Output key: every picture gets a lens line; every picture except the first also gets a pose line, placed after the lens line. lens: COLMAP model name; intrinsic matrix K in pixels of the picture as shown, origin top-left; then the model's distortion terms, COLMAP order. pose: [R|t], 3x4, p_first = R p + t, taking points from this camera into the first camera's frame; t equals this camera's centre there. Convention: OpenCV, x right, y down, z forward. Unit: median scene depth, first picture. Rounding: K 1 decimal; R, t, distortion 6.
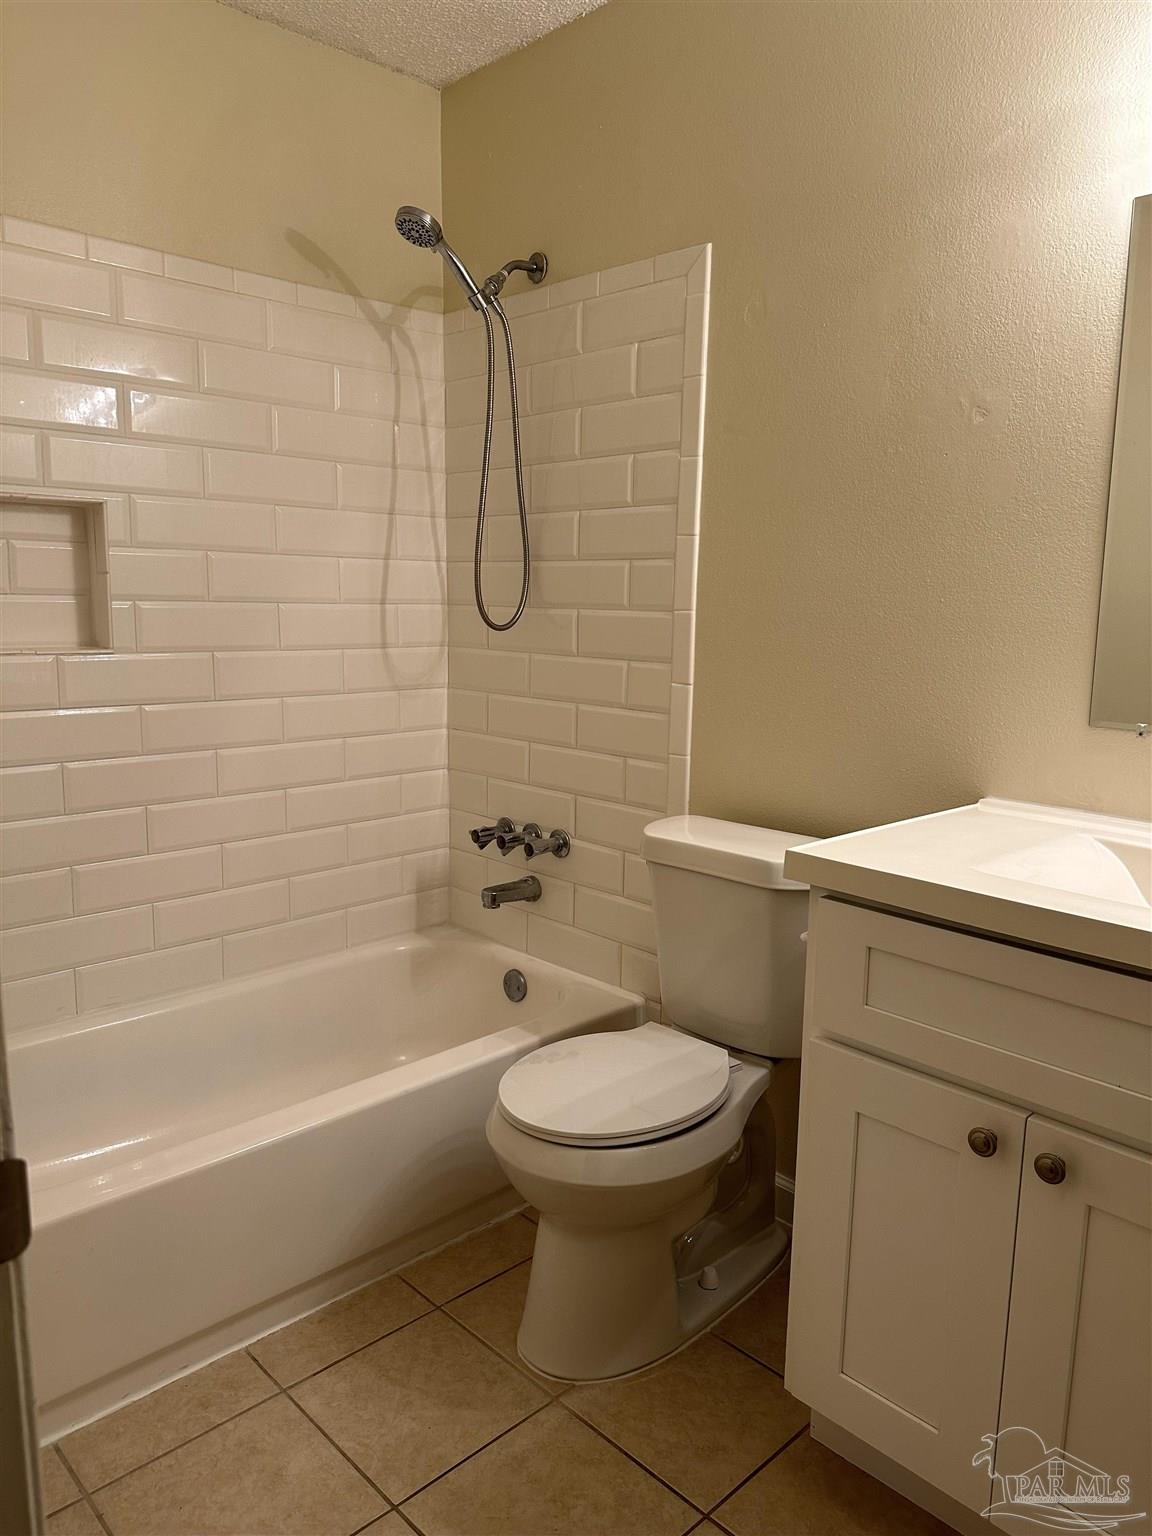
lens RADIAL K [[1084.7, 0, 574.9], [0, 1084.7, 768.9], [0, 0, 1]] dist [-0.003283, -0.000985]
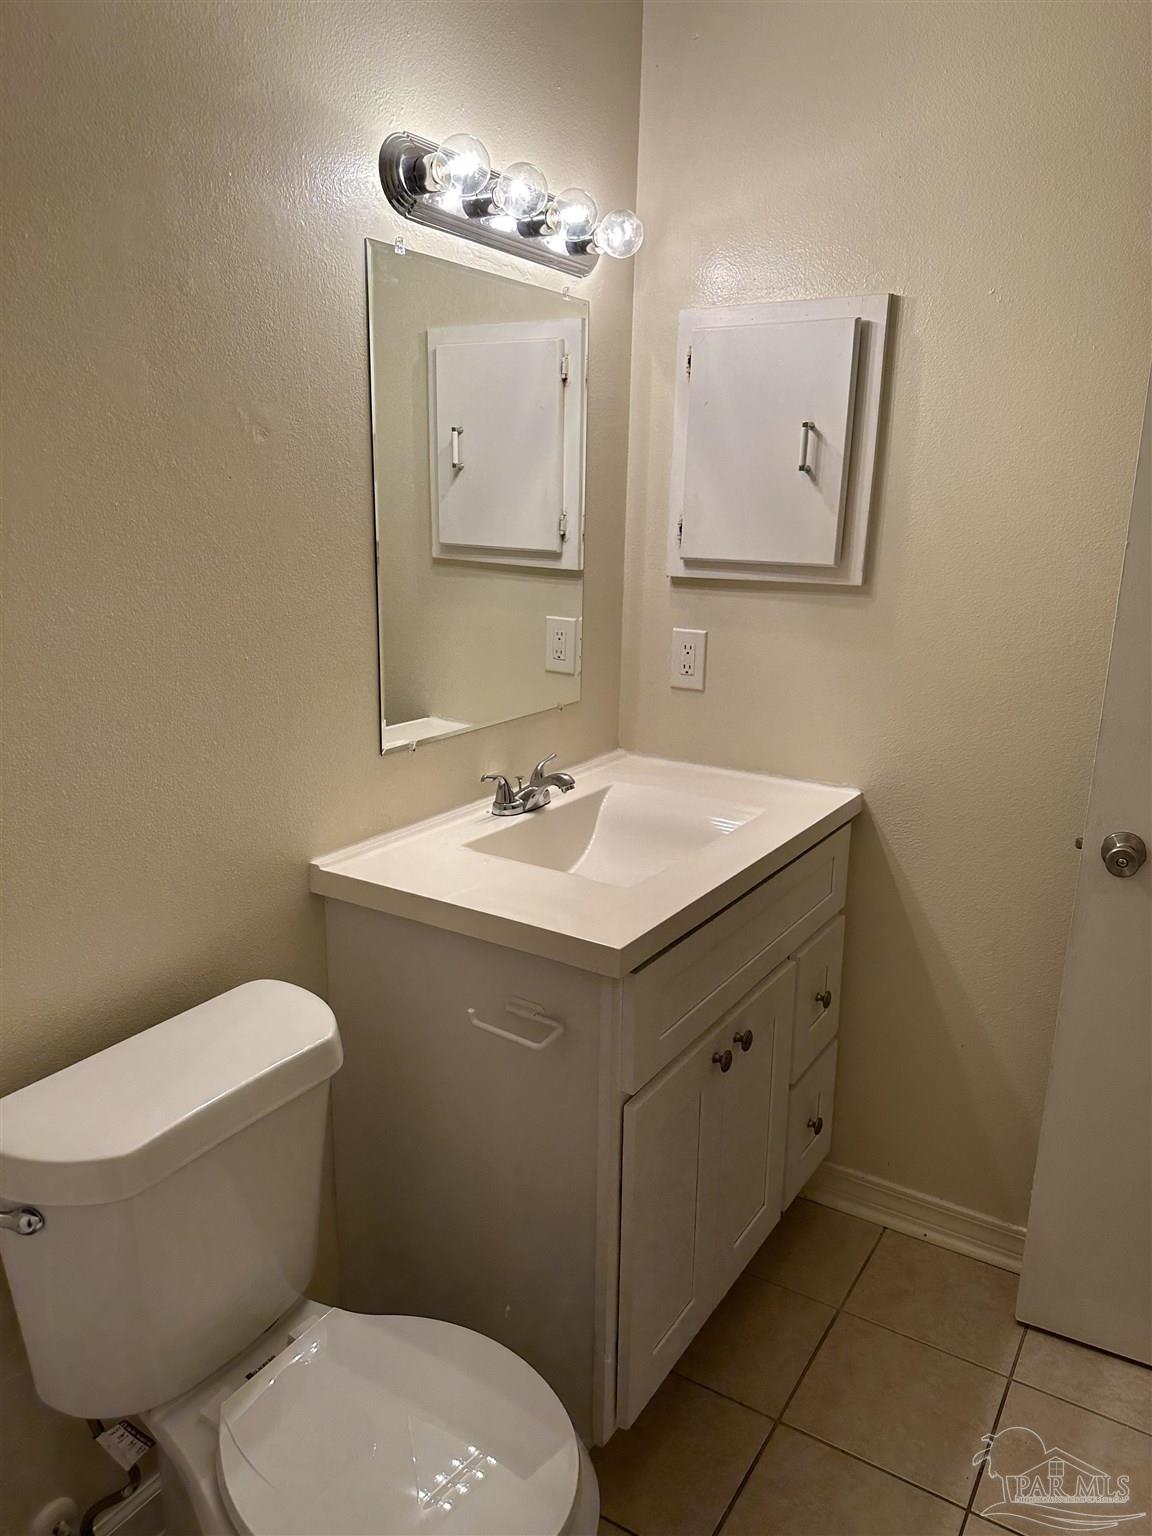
lens RADIAL K [[1084.7, 0, 575.7], [0, 1084.7, 770.8], [0, 0, 1]] dist [-0.003283, -0.000985]
pose [[-0.224916, -0.269370, 0.936404, -0.533172], [0.128753, 0.944384, 0.302591, -0.308344], [-0.965834, 0.188622, -0.177725, 0.979486]]
